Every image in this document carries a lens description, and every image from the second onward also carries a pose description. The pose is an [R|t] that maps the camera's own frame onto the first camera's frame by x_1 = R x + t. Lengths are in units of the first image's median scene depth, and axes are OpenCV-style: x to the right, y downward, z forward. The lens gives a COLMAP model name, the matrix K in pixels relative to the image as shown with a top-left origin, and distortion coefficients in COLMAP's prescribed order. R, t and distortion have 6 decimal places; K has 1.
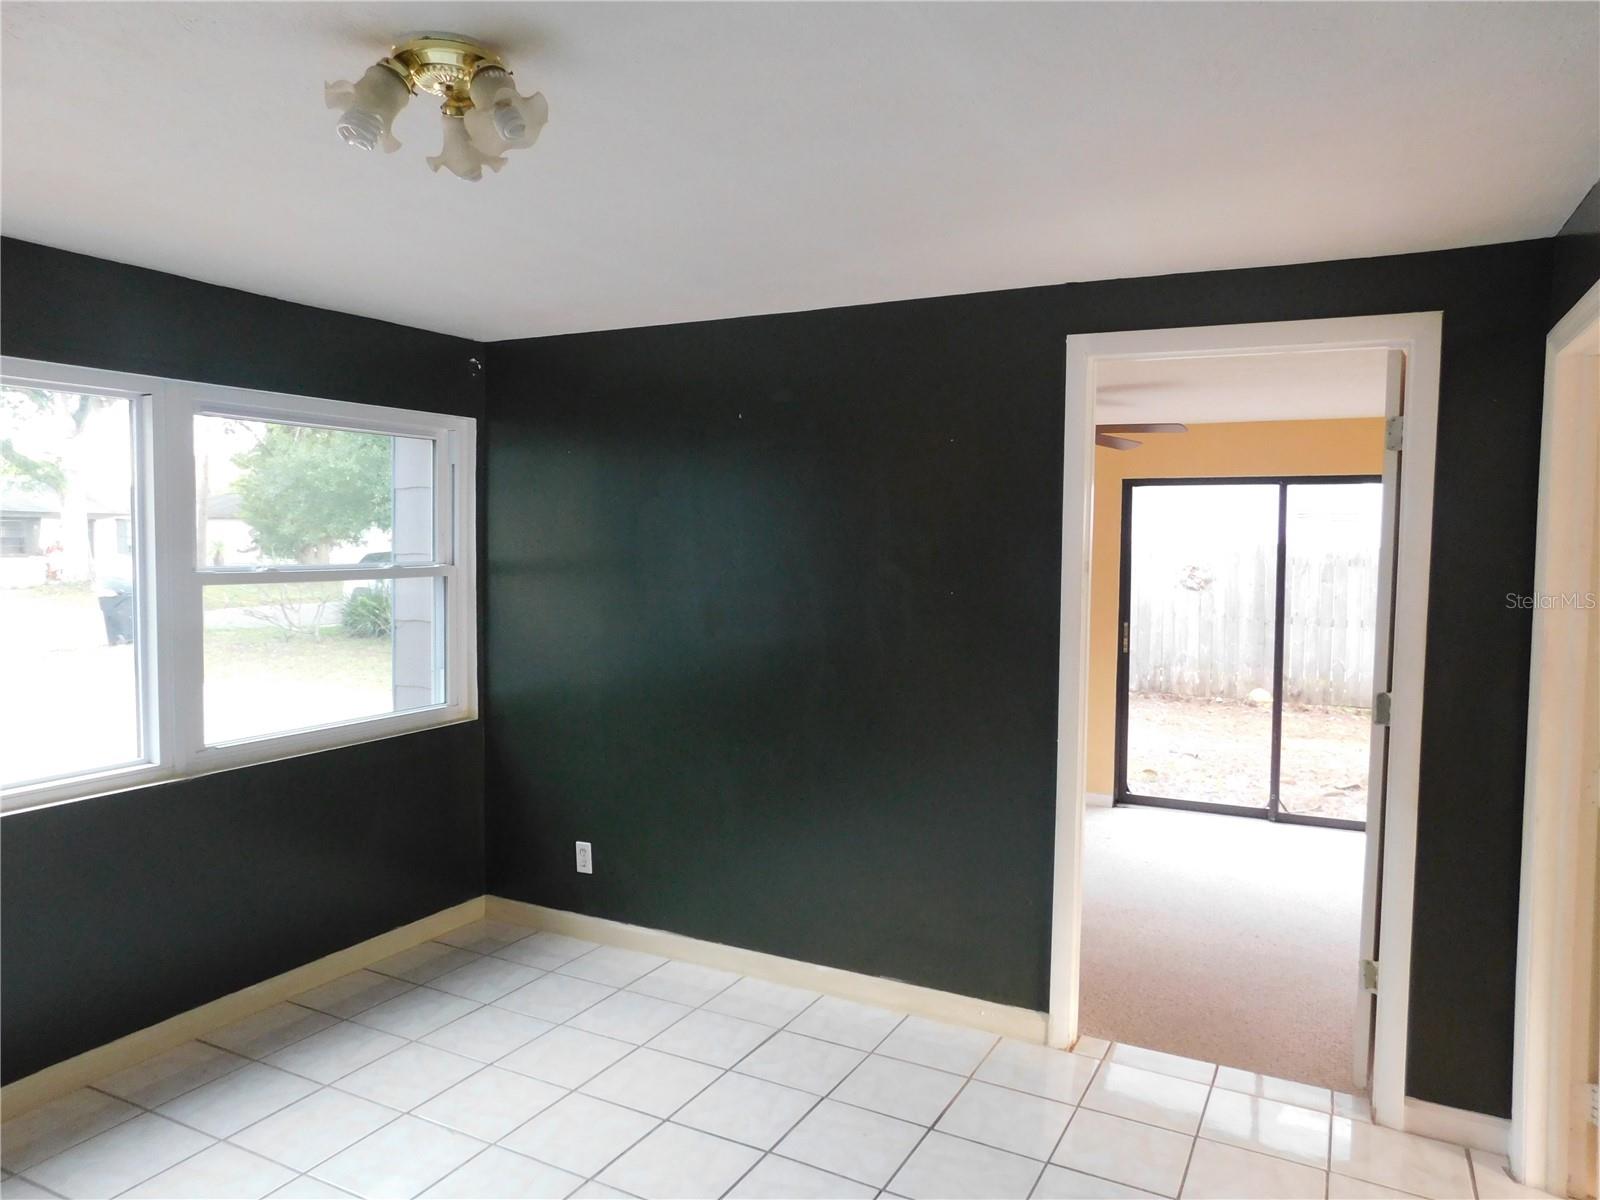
lens RADIAL K [[1048.6, 0, 800.0], [0, 1048.6, 600.0], [0, 0, 1]] dist [-0.040775, 0.058278]
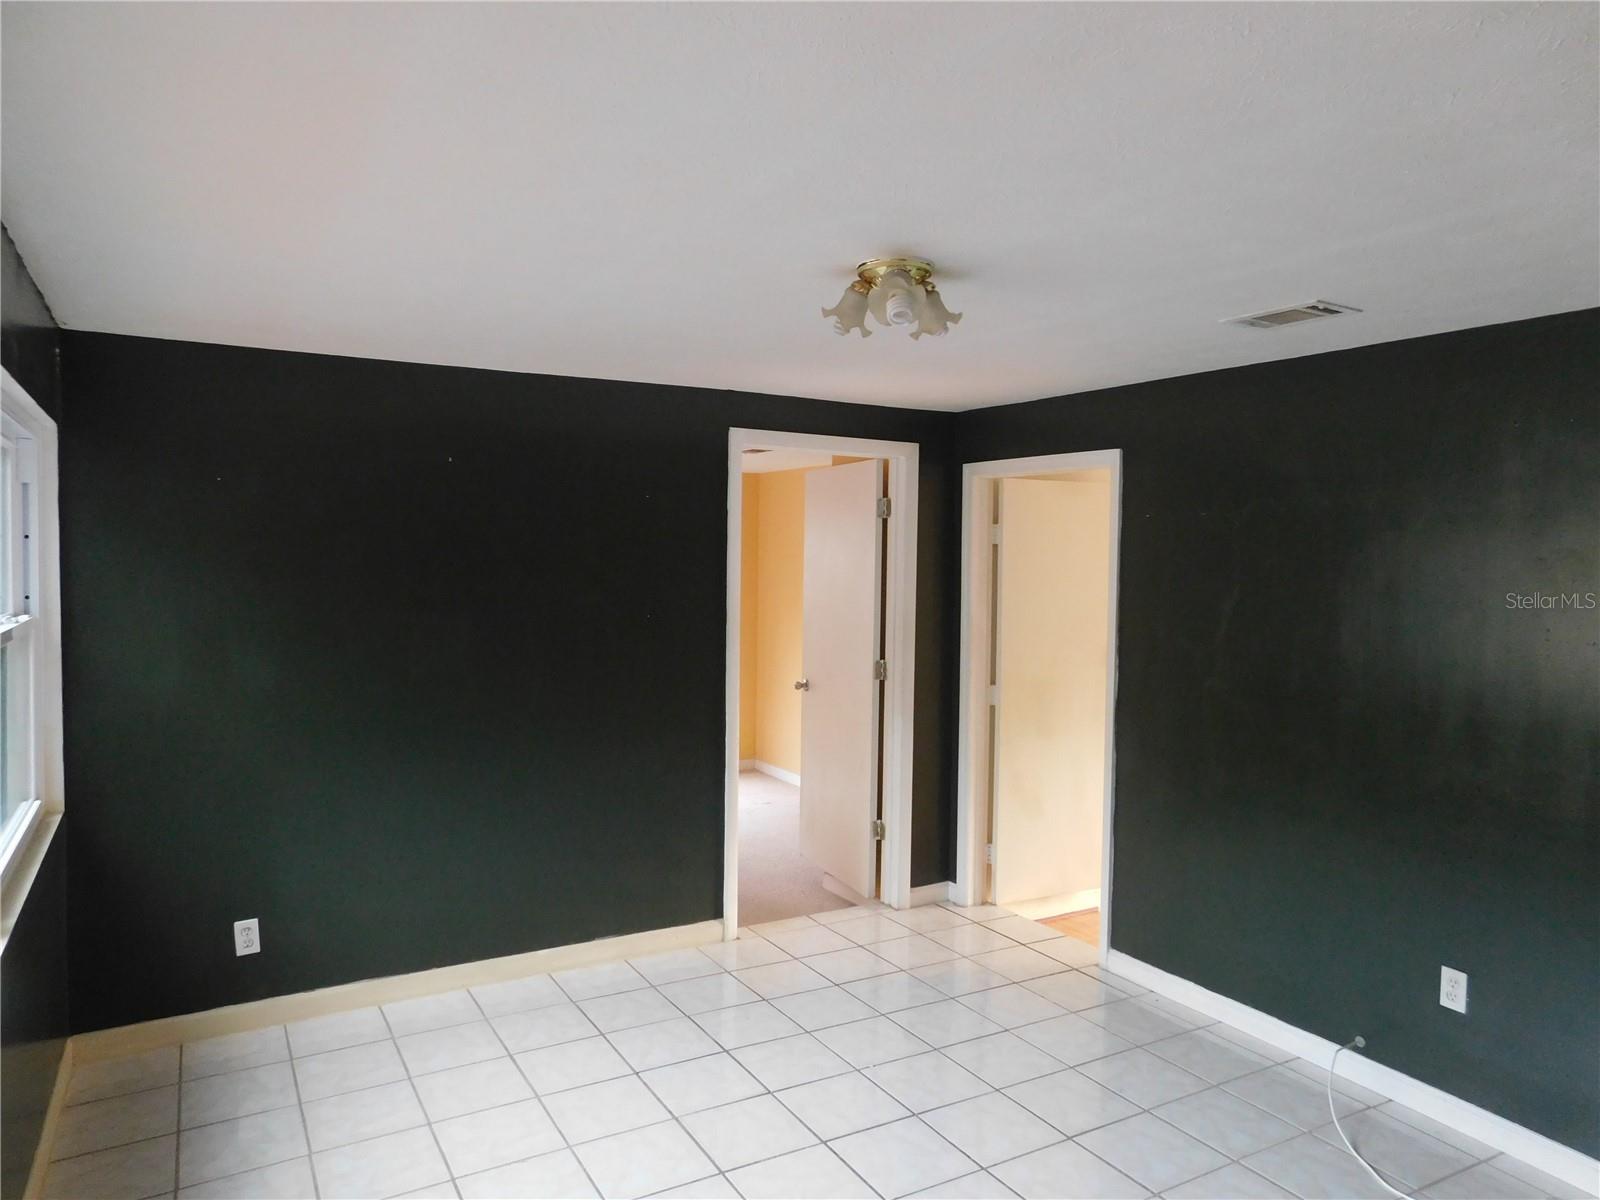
lens RADIAL K [[1075.0, 0, 797.8], [0, 1075.0, 592.0], [0, 0, 1]] dist [-0.065052, 0.064396]
pose [[0.548020, -0.041861, 0.835417, -0.864375], [0.039320, 0.998932, 0.024261, -0.062614], [-0.835540, 0.019553, 0.549081, 0.137980]]
